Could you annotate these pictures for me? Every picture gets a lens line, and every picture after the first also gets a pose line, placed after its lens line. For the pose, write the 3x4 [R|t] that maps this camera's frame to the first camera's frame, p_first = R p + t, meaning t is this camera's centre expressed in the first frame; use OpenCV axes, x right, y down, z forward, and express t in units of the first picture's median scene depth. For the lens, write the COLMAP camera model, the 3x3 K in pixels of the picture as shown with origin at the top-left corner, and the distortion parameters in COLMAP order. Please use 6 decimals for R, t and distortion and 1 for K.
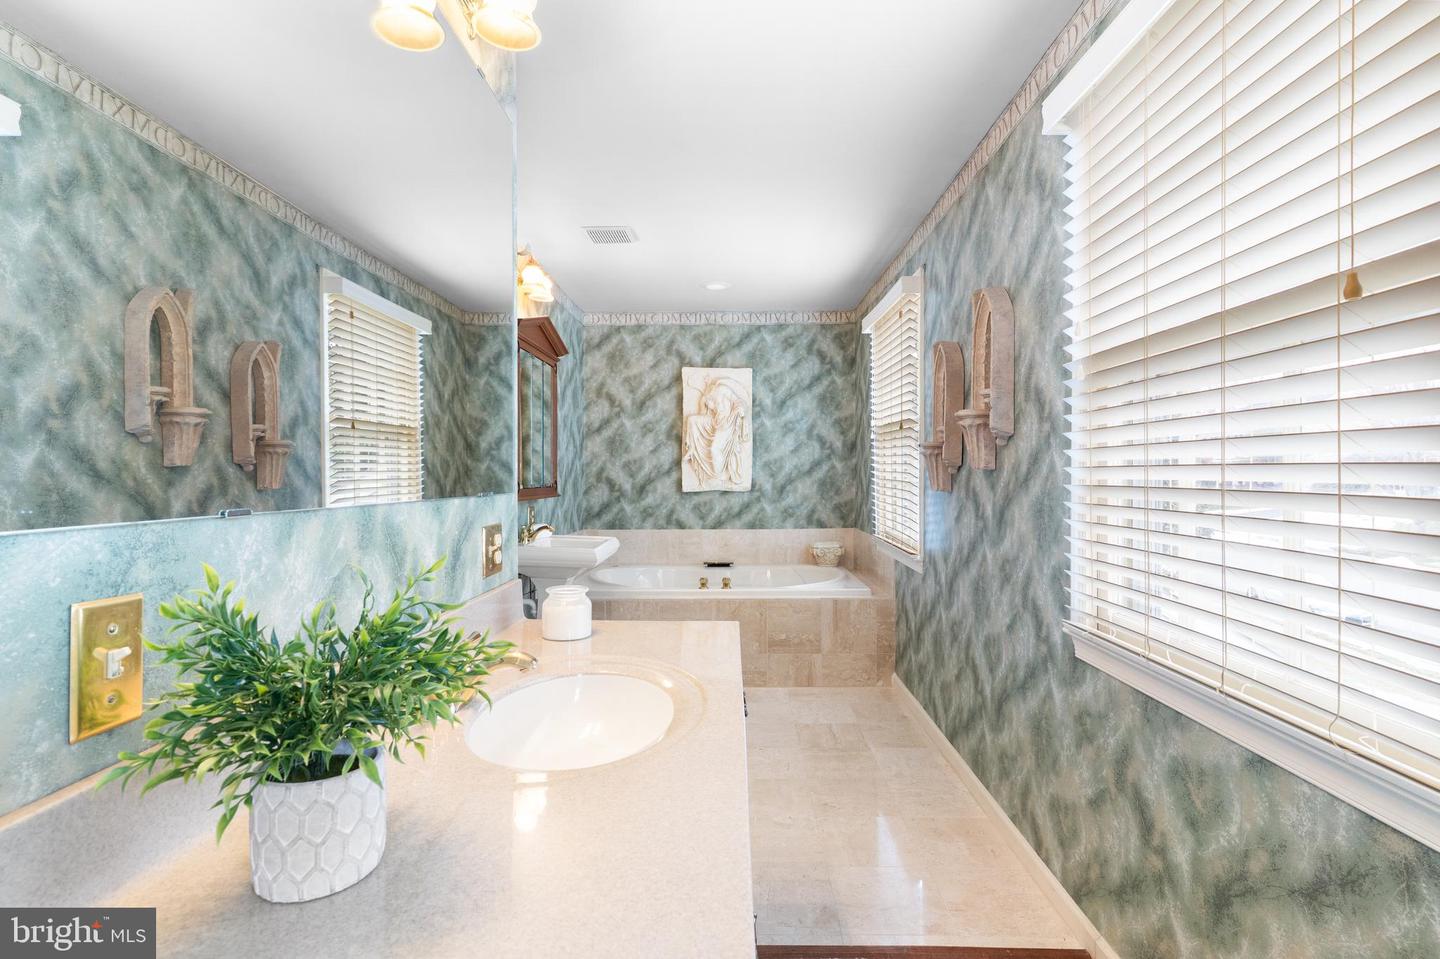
lens RADIAL K [[702.5, 0, 717.2], [0, 702.5, 476.3], [0, 0, 1]] dist [0.005299, -0.000327]
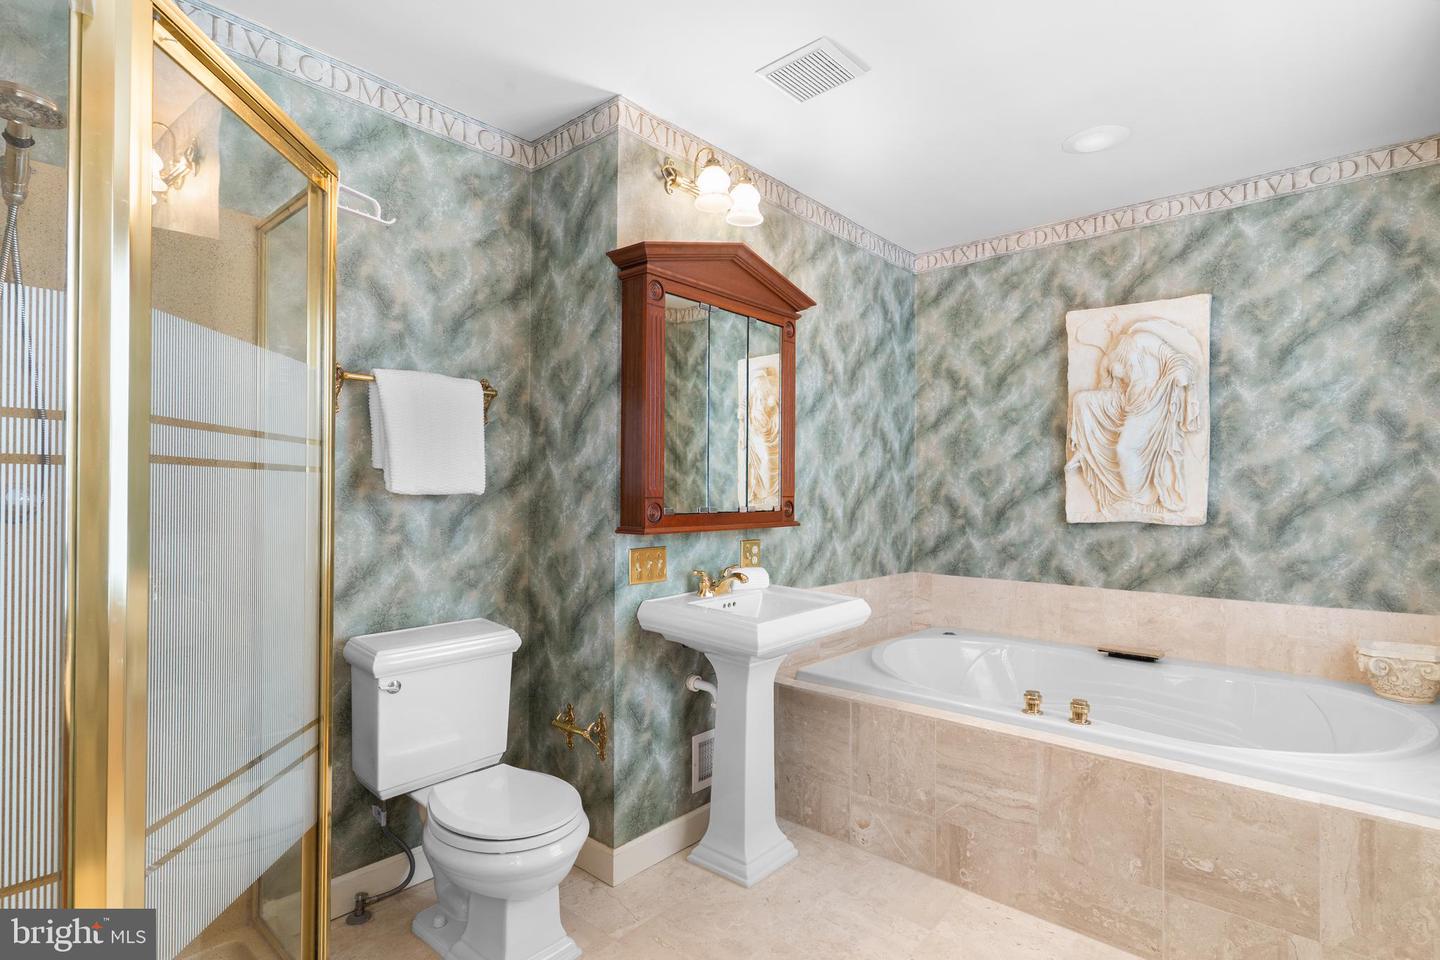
lens RADIAL K [[702.5, 0, 726.6], [0, 702.5, 487.4], [0, 0, 1]] dist [0.005299, -0.000327]
pose [[0.763922, 0.004747, -0.645291, 0.113786], [-0.007280, 0.999973, -0.001263, -0.004458], [0.645268, 0.005663, 0.763936, 0.358999]]
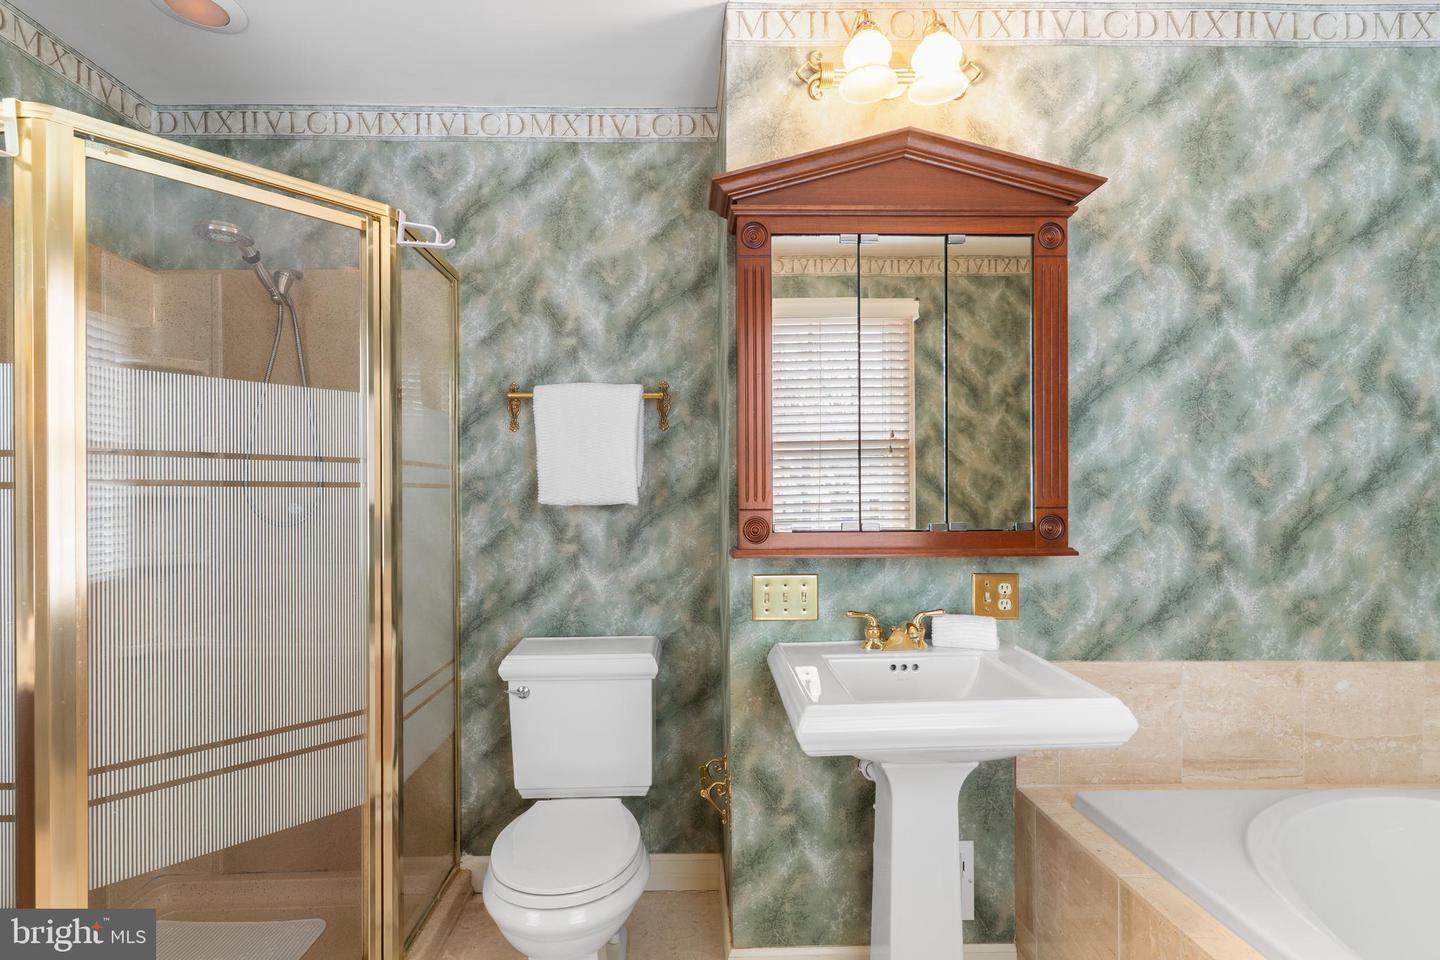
lens RADIAL K [[702.5, 0, 716.4], [0, 702.5, 494.8], [0, 0, 1]] dist [0.005299, -0.000327]
pose [[0.043997, 0.004902, -0.999020, 0.136806], [0.006500, 0.999965, 0.005193, -0.009122], [0.999010, -0.006722, 0.043964, 0.793525]]
